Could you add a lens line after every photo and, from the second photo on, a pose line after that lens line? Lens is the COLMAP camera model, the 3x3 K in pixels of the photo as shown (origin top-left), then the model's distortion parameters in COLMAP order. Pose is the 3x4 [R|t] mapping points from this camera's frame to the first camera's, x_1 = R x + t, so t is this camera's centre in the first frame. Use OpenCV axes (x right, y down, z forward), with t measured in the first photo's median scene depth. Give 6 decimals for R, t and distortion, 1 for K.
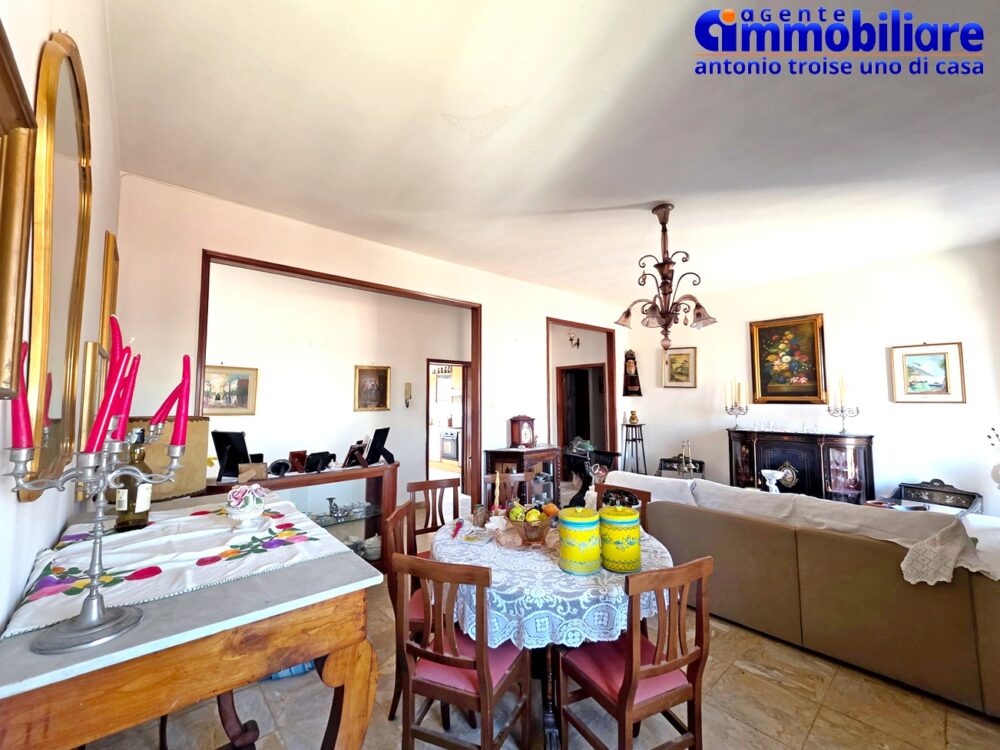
lens RADIAL K [[408.9, 0, 502.4], [0, 408.9, 371.6], [0, 0, 1]] dist [0.000378, 0.000440]
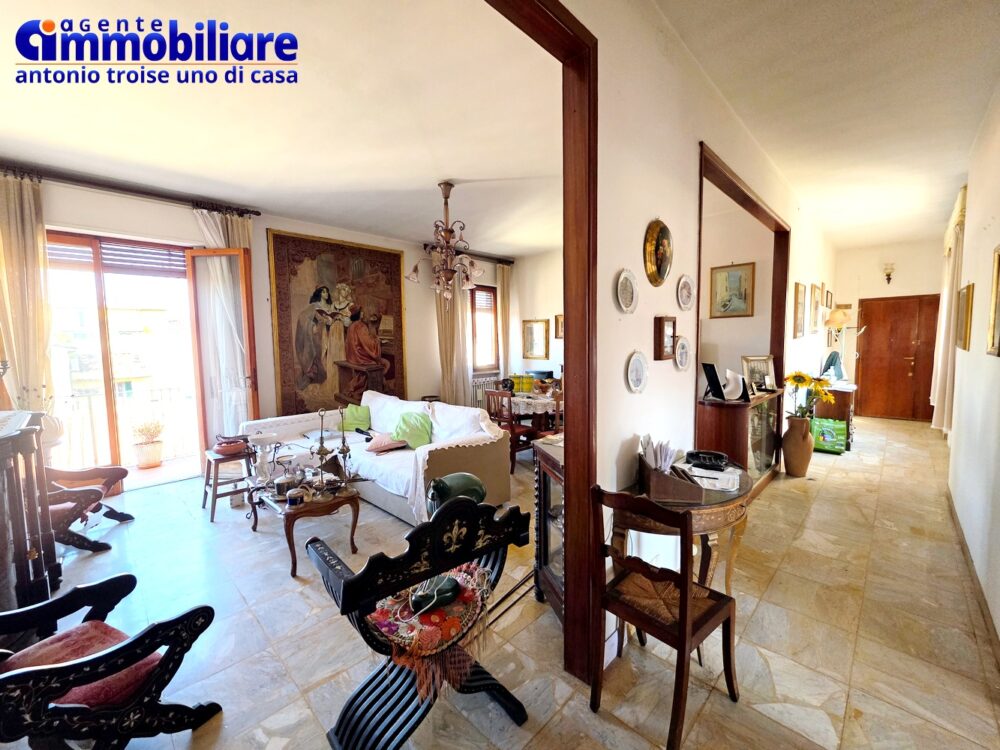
lens RADIAL K [[408.9, 0, 502.4], [0, 408.9, 371.6], [0, 0, 1]] dist [0.000378, 0.000440]
pose [[-0.997693, 0.025002, -0.063110, 0.195560], [0.024758, 0.999683, 0.004644, 0.101408], [0.063206, 0.003071, -0.997996, 1.386772]]
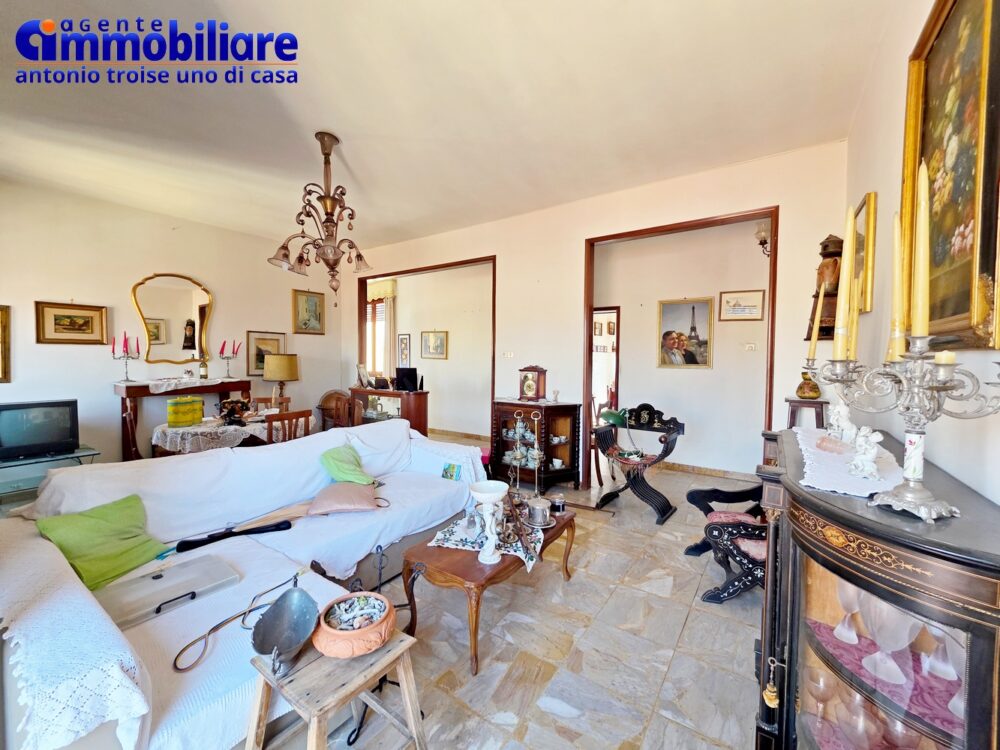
lens RADIAL K [[399.2, 0, 499.5], [0, 399.2, 372.0], [0, 0, 1]] dist [0.000920, 0.000155]
pose [[0.228128, 0.044517, -0.972613, 0.863709], [0.061280, 0.996317, 0.059975, 0.063989], [0.971701, -0.073284, 0.224559, 0.704397]]
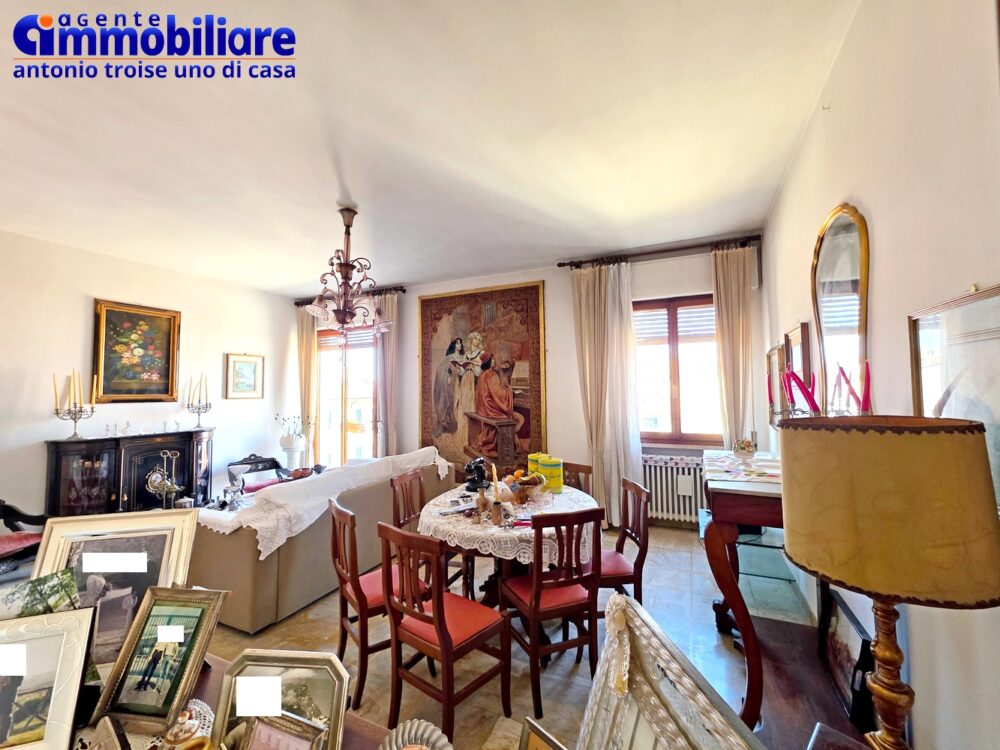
lens RADIAL K [[408.9, 0, 502.4], [0, 408.9, 371.6], [0, 0, 1]] dist [0.000378, 0.000440]
pose [[-0.400431, 0.053614, 0.914757, -0.429570], [-0.048386, 0.995657, -0.079536, 0.044007], [-0.915049, -0.076110, -0.396098, 0.631371]]
